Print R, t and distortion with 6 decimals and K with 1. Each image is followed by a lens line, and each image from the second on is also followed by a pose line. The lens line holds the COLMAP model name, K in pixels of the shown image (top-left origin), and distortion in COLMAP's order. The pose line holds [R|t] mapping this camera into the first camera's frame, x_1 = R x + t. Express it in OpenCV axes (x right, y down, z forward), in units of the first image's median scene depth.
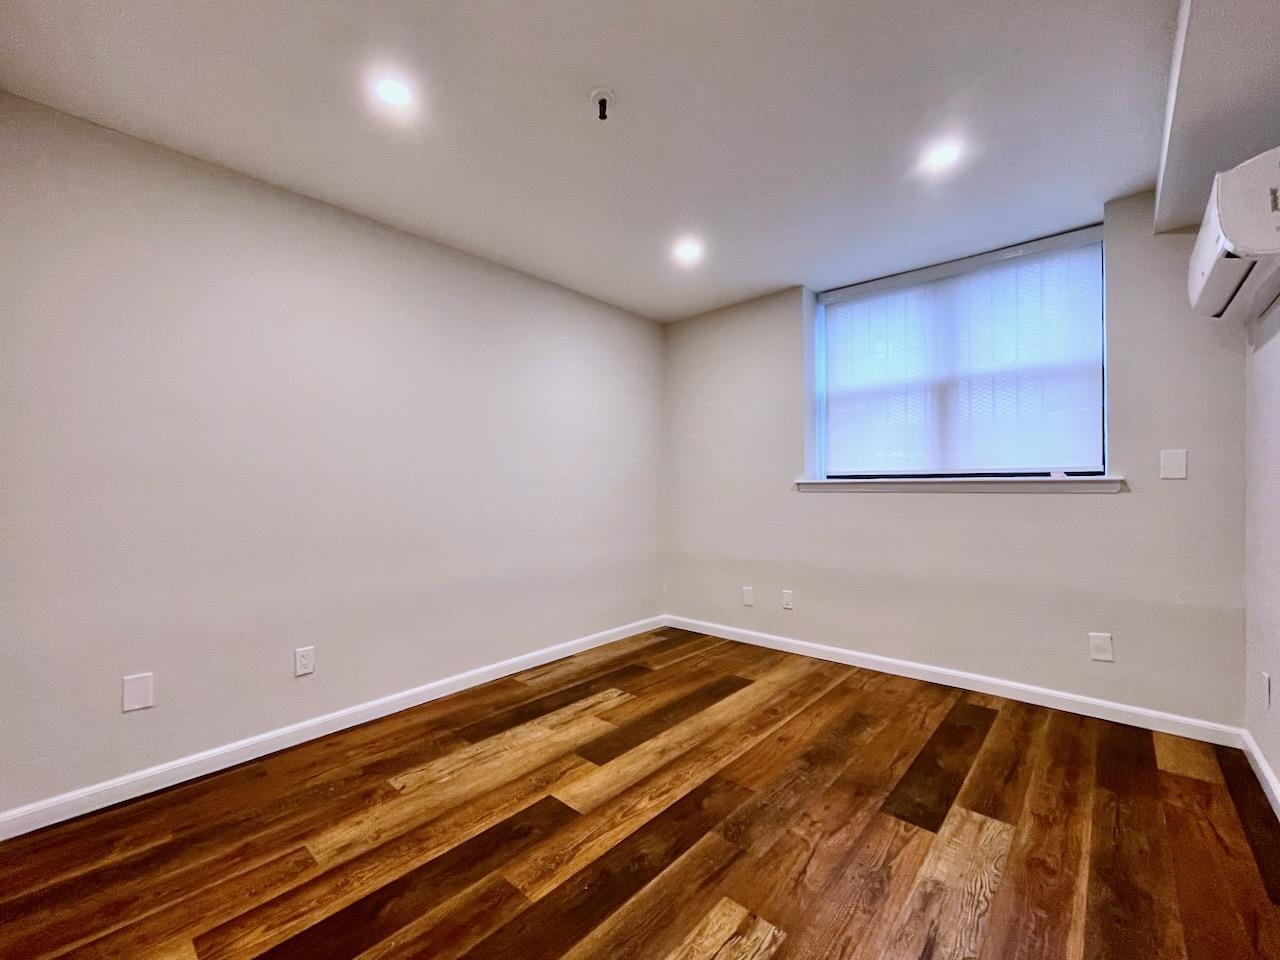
lens RADIAL K [[524.4, 0, 626.0], [0, 524.4, 486.9], [0, 0, 1]] dist [-0.002953, -0.000353]
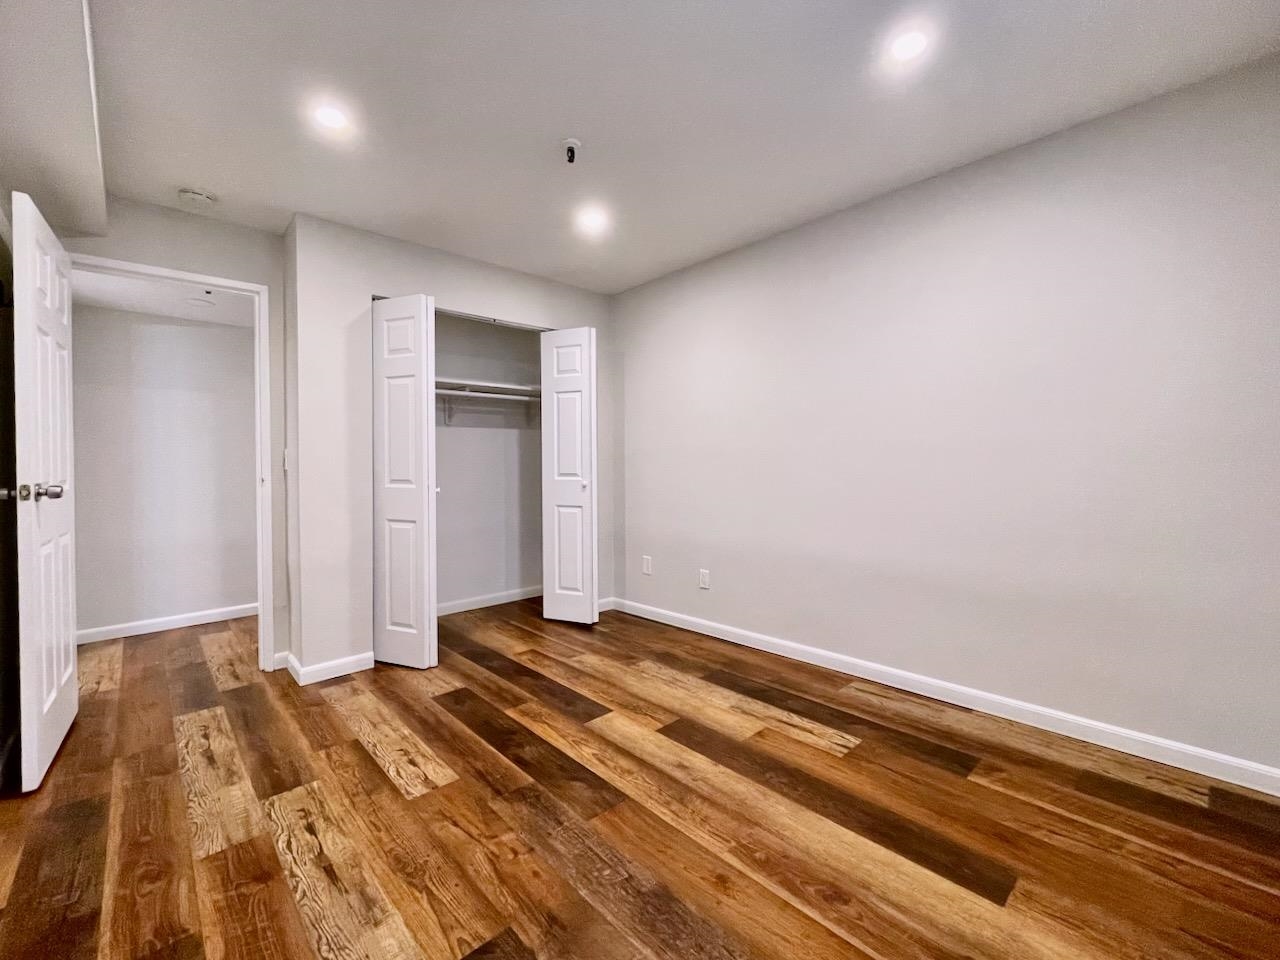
lens RADIAL K [[533.4, 0, 648.3], [0, 533.4, 470.6], [0, 0, 1]] dist [-0.001363, 0.000196]
pose [[-0.055270, 0.022374, -0.998221, 1.054165], [0.011338, 0.999699, 0.021779, -0.010227], [0.998407, -0.010114, -0.055507, 1.104185]]
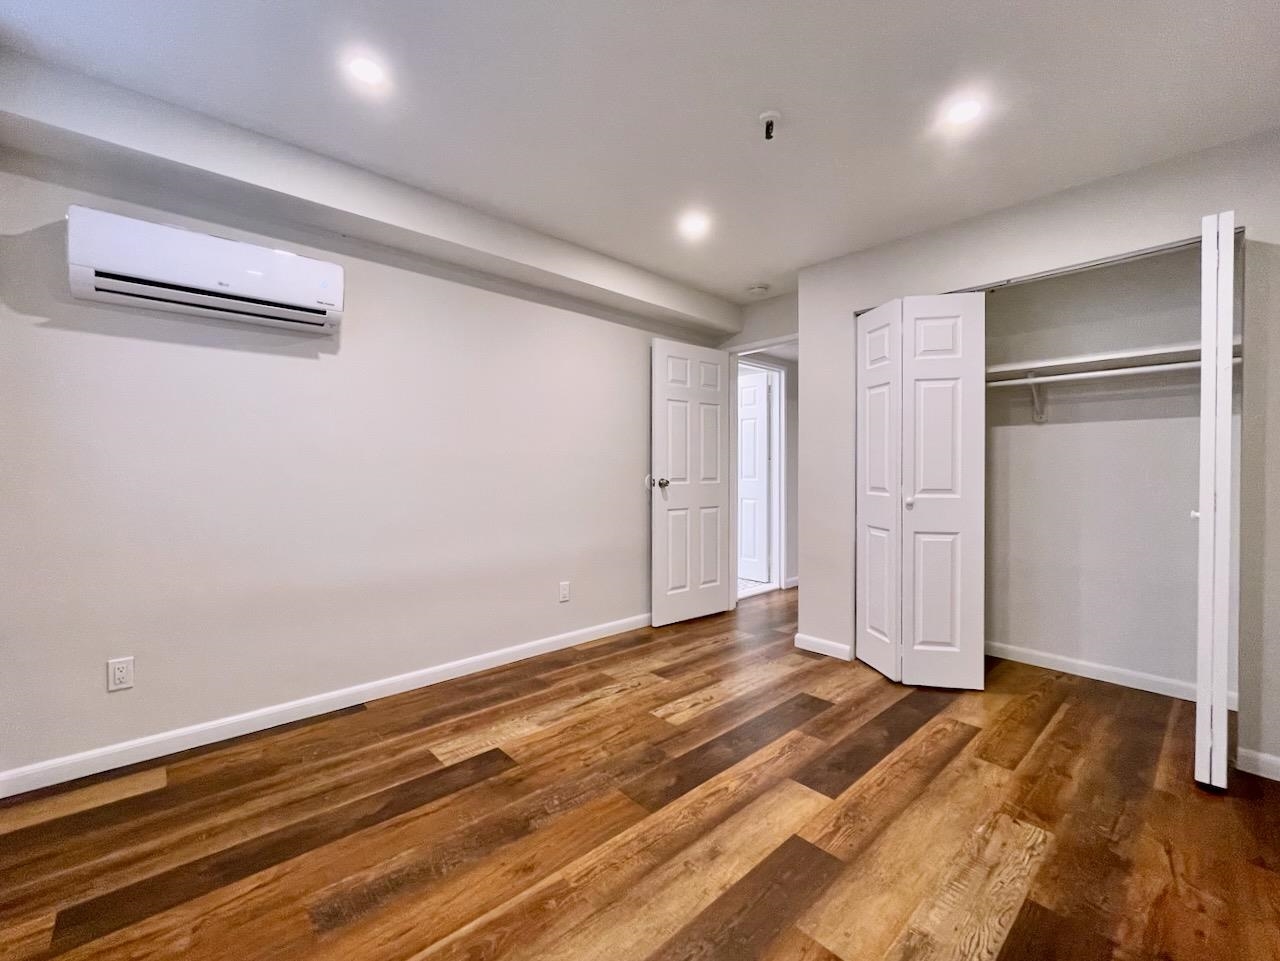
lens RADIAL K [[549.4, 0, 636.2], [0, 549.4, 461.6], [0, 0, 1]] dist [-0.002867, -0.000440]
pose [[-0.997139, 0.002478, 0.075548, 0.129659], [0.001728, 0.999949, -0.009990, -0.014998], [-0.075569, -0.009831, -0.997092, 1.930576]]
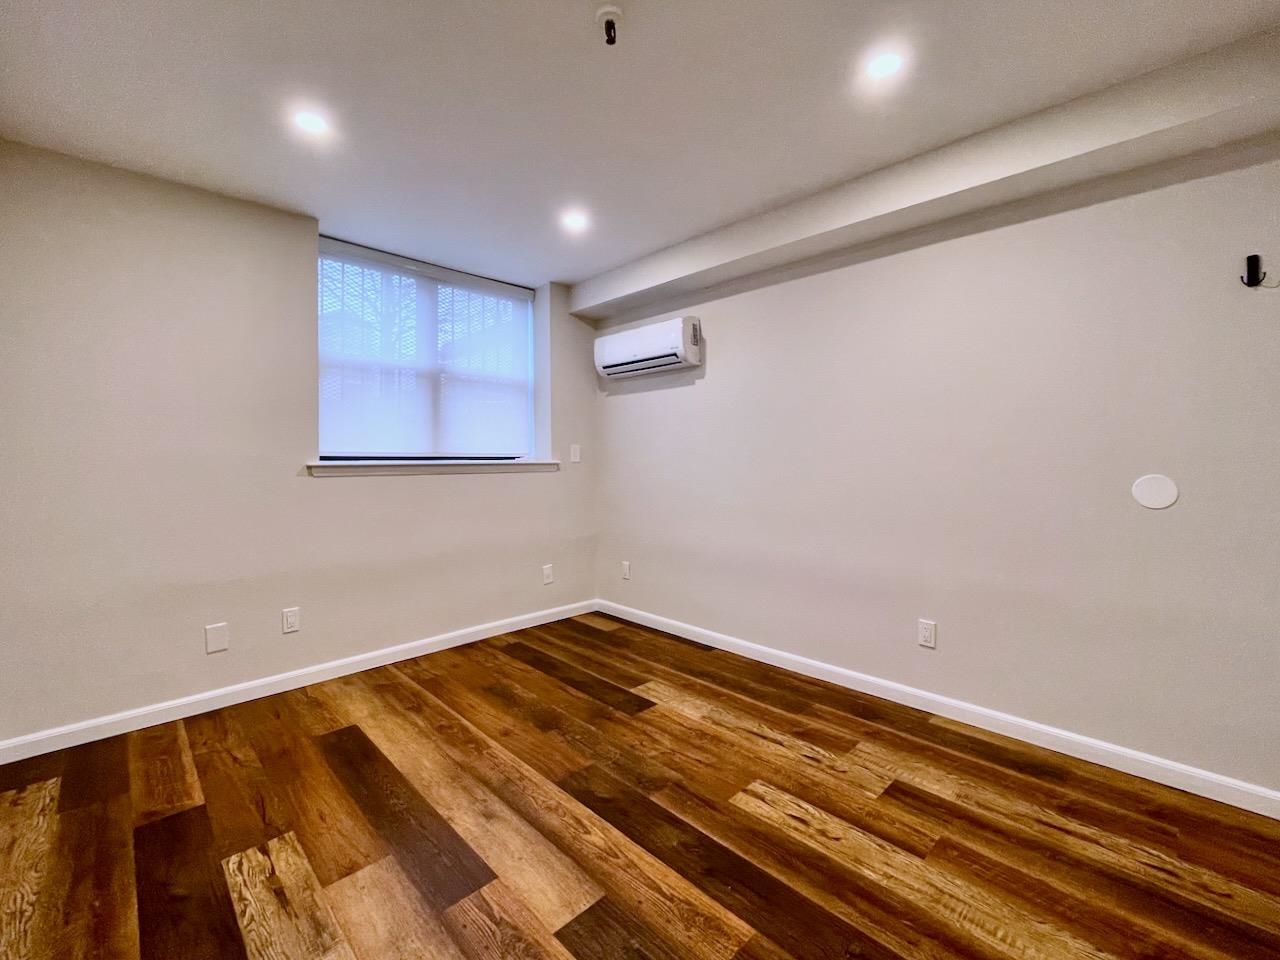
lens RADIAL K [[549.4, 0, 636.2], [0, 549.4, 461.1], [0, 0, 1]] dist [-0.002867, -0.000440]
pose [[0.058456, -0.000294, 0.998290, -0.808953], [0.004569, 0.999990, 0.000027, -0.024127], [-0.998280, 0.004560, 0.058457, 0.808913]]
